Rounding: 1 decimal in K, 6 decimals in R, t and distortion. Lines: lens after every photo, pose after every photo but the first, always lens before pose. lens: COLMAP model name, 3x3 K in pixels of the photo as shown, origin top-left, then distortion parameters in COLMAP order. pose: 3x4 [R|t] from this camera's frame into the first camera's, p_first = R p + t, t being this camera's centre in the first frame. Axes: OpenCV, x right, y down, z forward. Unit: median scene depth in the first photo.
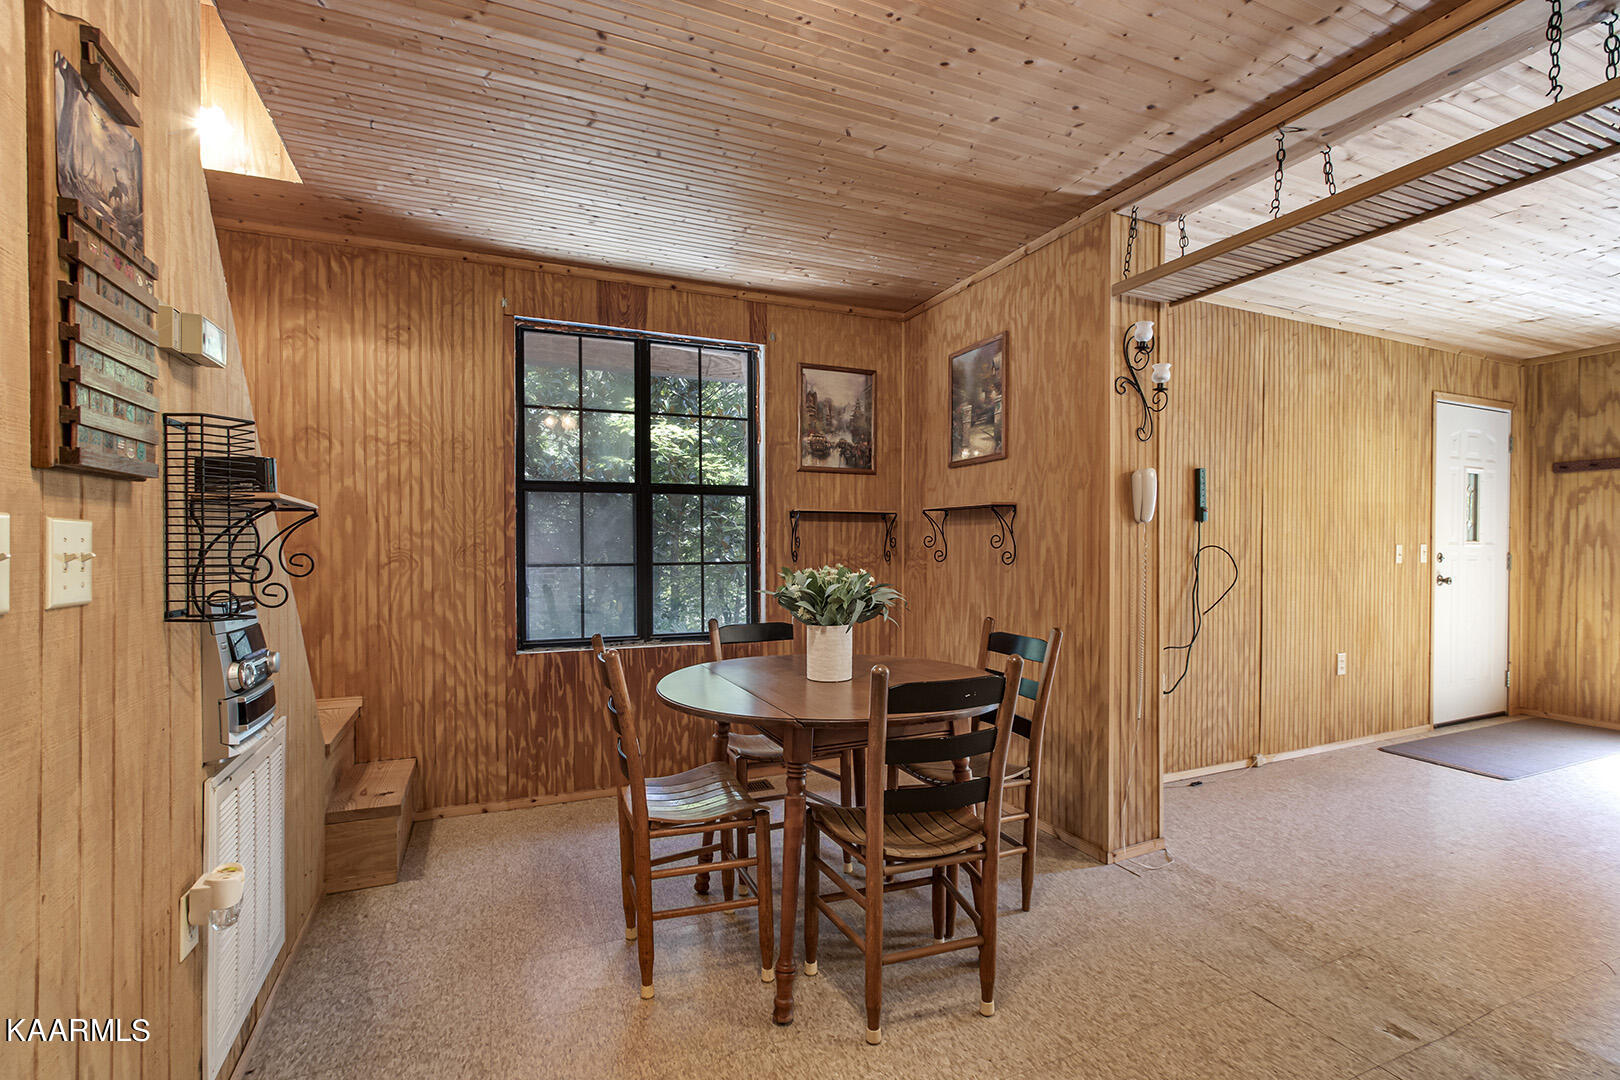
lens RADIAL K [[744.1, 0, 811.6], [0, 744.1, 549.8], [0, 0, 1]] dist [-0.011261, 0.003293]
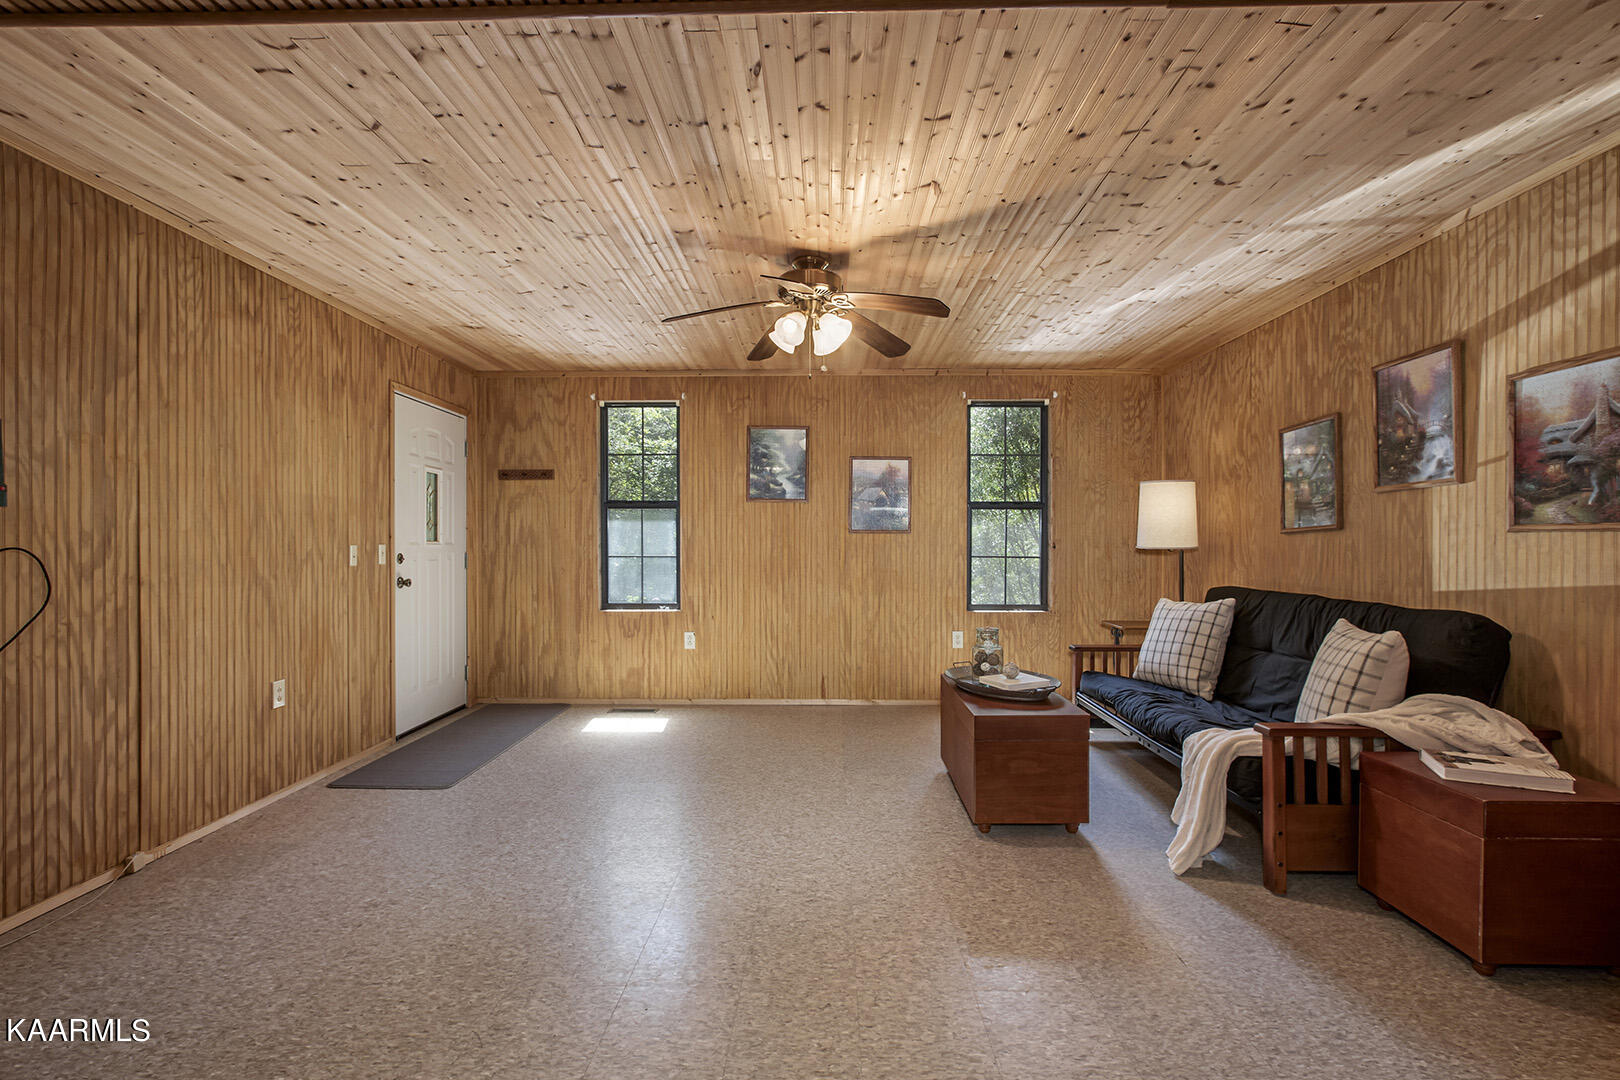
lens RADIAL K [[744.1, 0, 817.3], [0, 744.1, 549.5], [0, 0, 1]] dist [-0.011261, 0.003293]
pose [[0.408394, -0.008360, 0.912767, 0.240419], [0.009155, 0.999945, 0.005063, -0.001202], [-0.912760, 0.006289, 0.408448, 0.148259]]
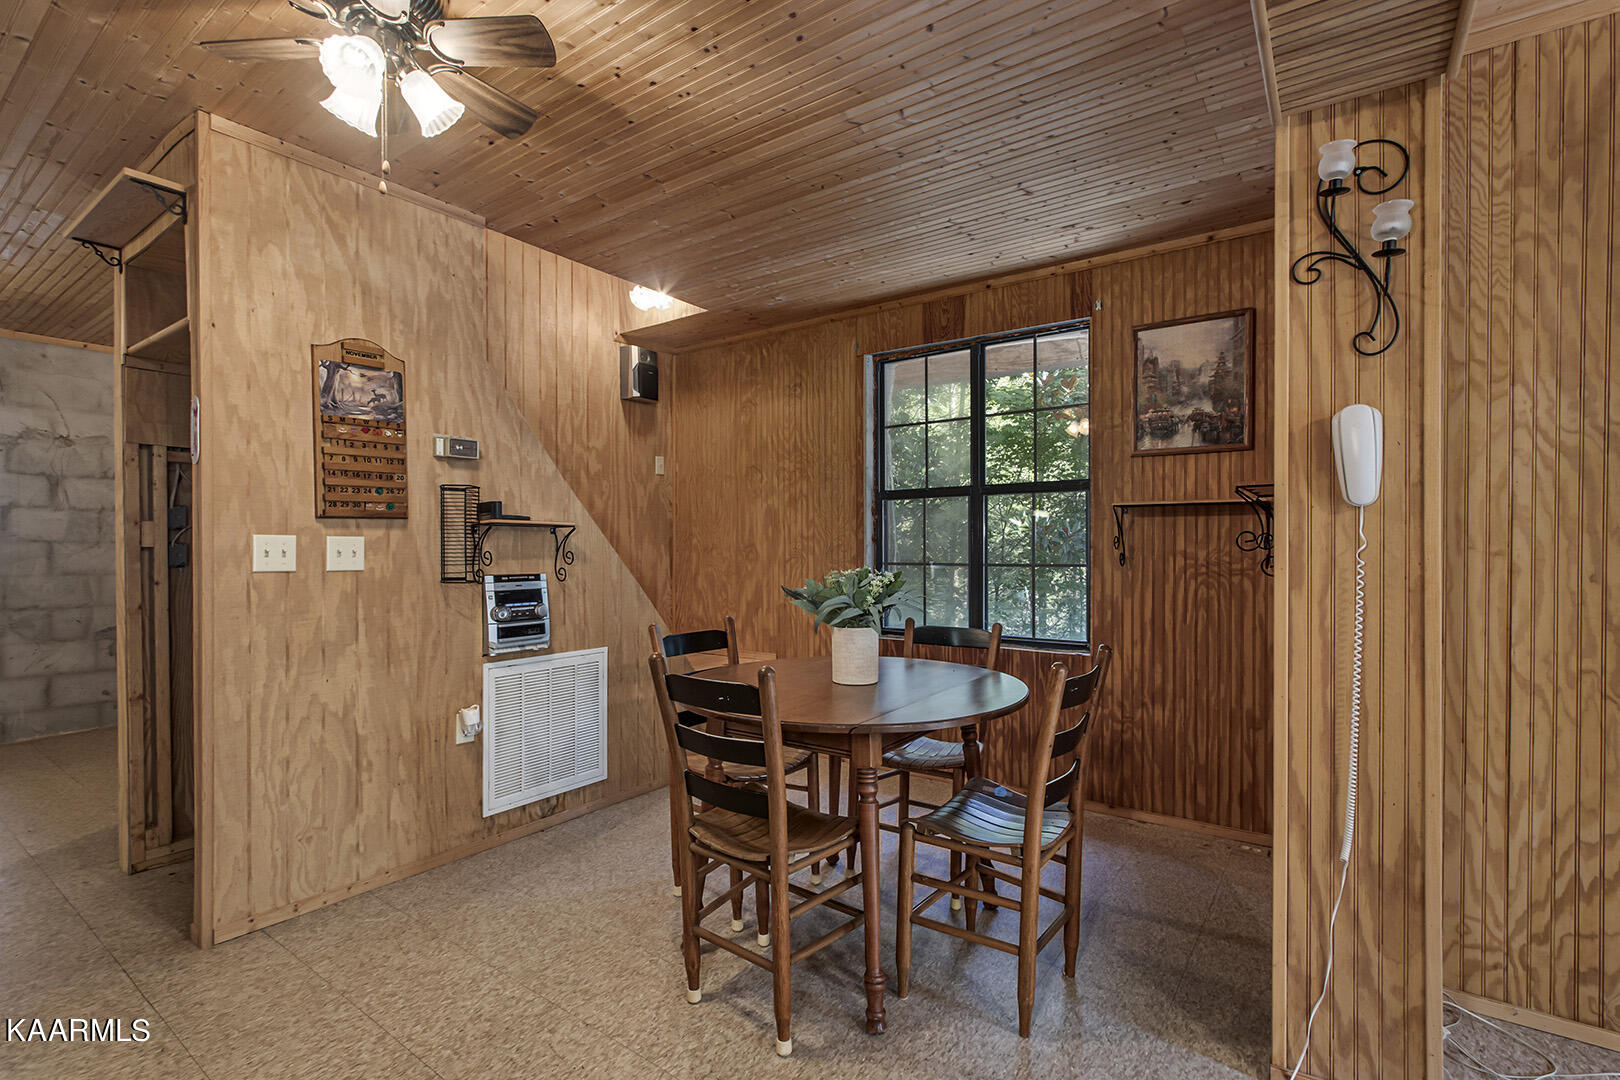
lens RADIAL K [[744.1, 0, 817.3], [0, 744.1, 550.9], [0, 0, 1]] dist [-0.011261, 0.003293]
pose [[0.517353, 0.005748, -0.855753, 0.495108], [-0.004888, 0.999981, 0.003762, -0.002379], [0.855758, 0.002237, 0.517371, 0.262097]]
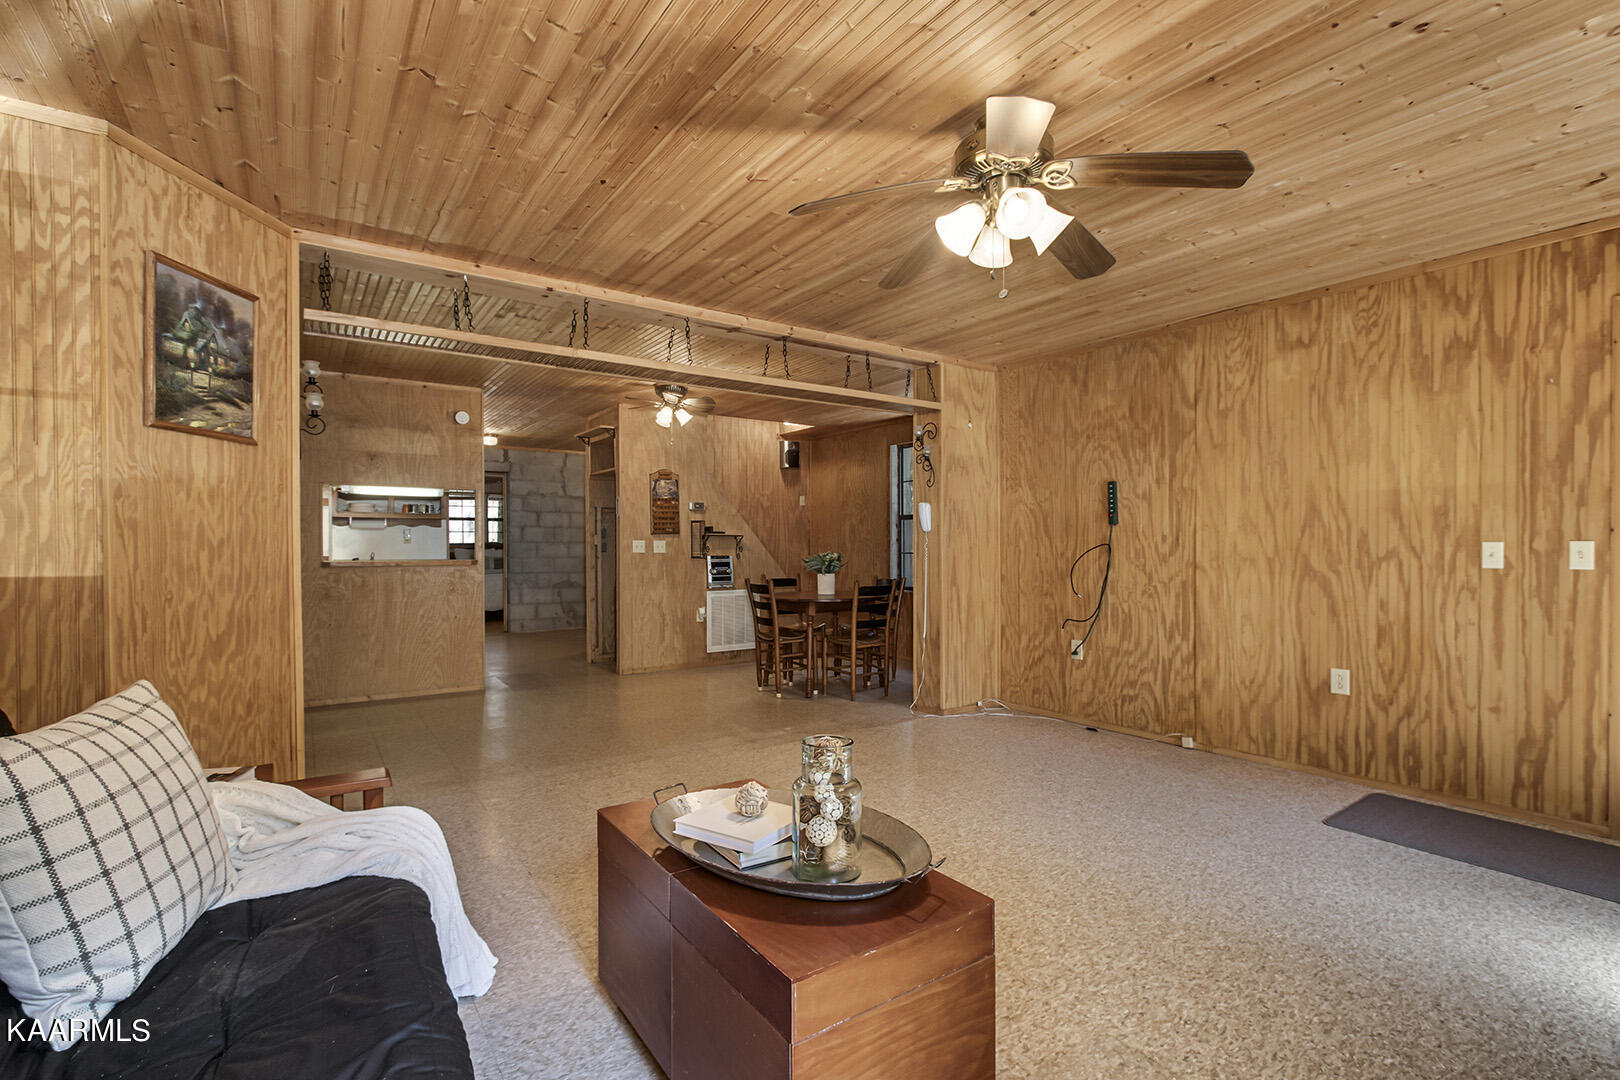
lens RADIAL K [[744.1, 0, 816.0], [0, 744.1, 548.1], [0, 0, 1]] dist [-0.011261, 0.003293]
pose [[0.203942, 0.004494, -0.978973, 1.540397], [-0.004357, 0.999984, 0.003683, -0.001003], [0.978973, 0.003514, 0.203958, 0.247849]]
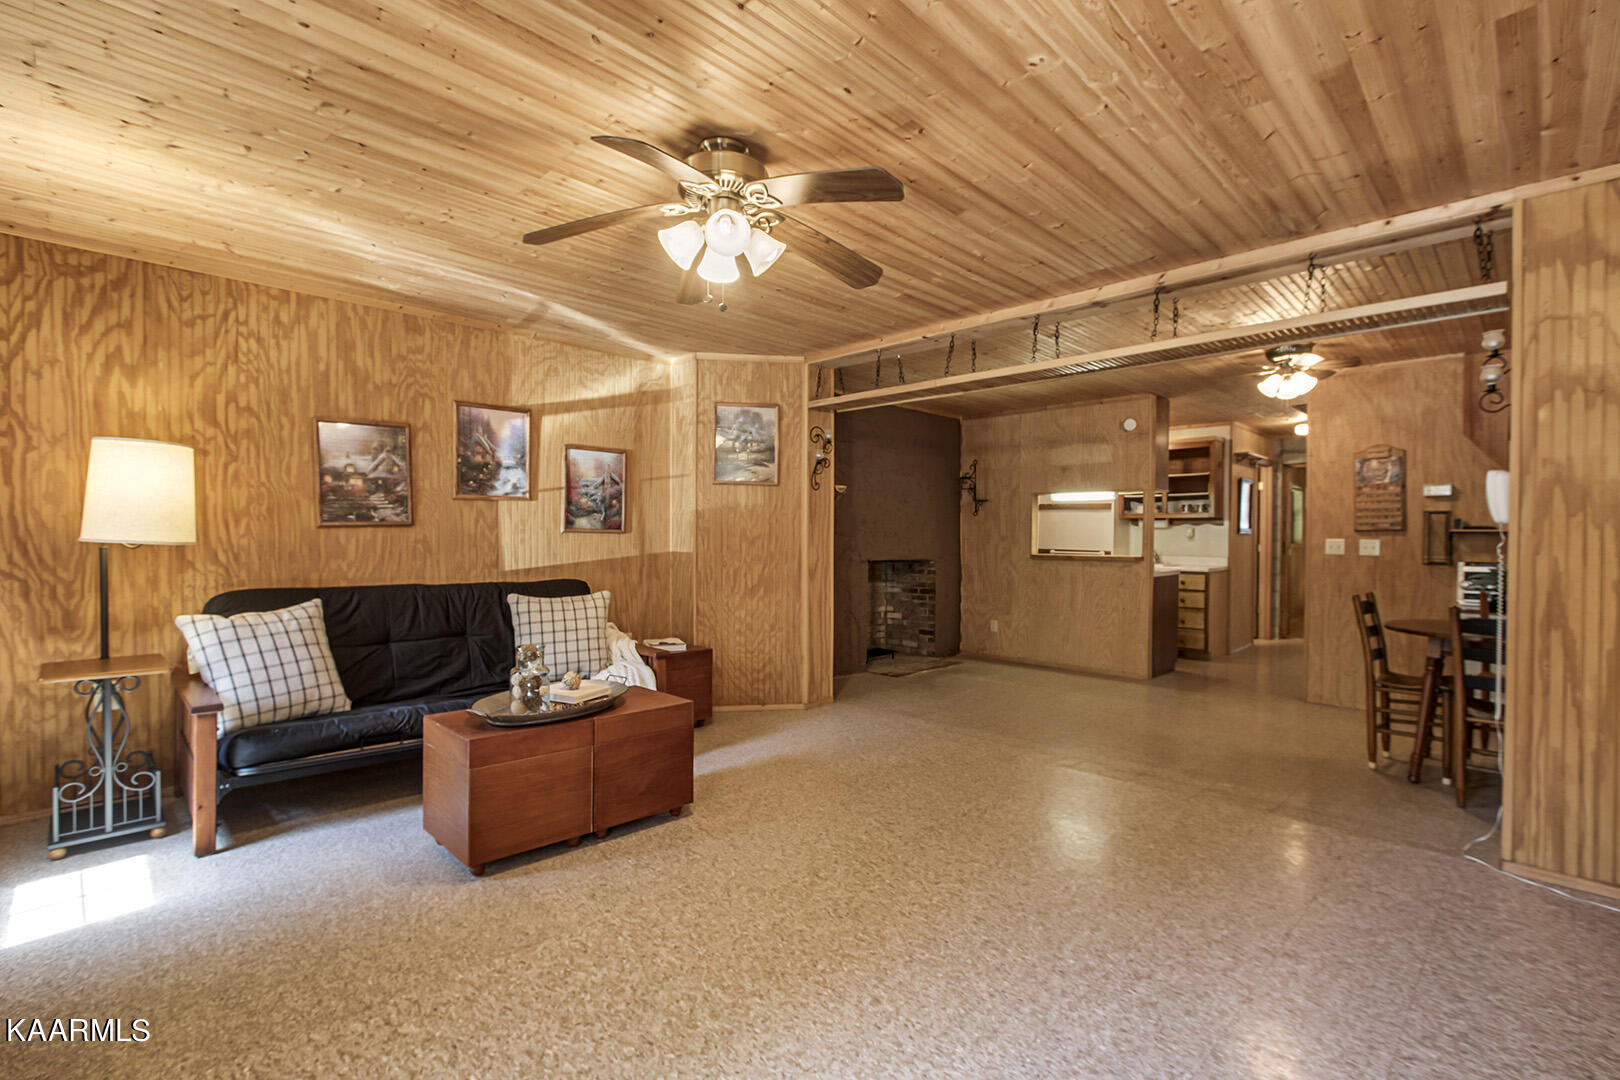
lens RADIAL K [[744.1, 0, 813.8], [0, 744.1, 548.2], [0, 0, 1]] dist [-0.011261, 0.003293]
pose [[-0.927274, -0.002571, -0.374374, 1.172646], [-0.010448, 0.999765, 0.019014, -0.009453], [0.374237, 0.021542, -0.927083, 1.100837]]
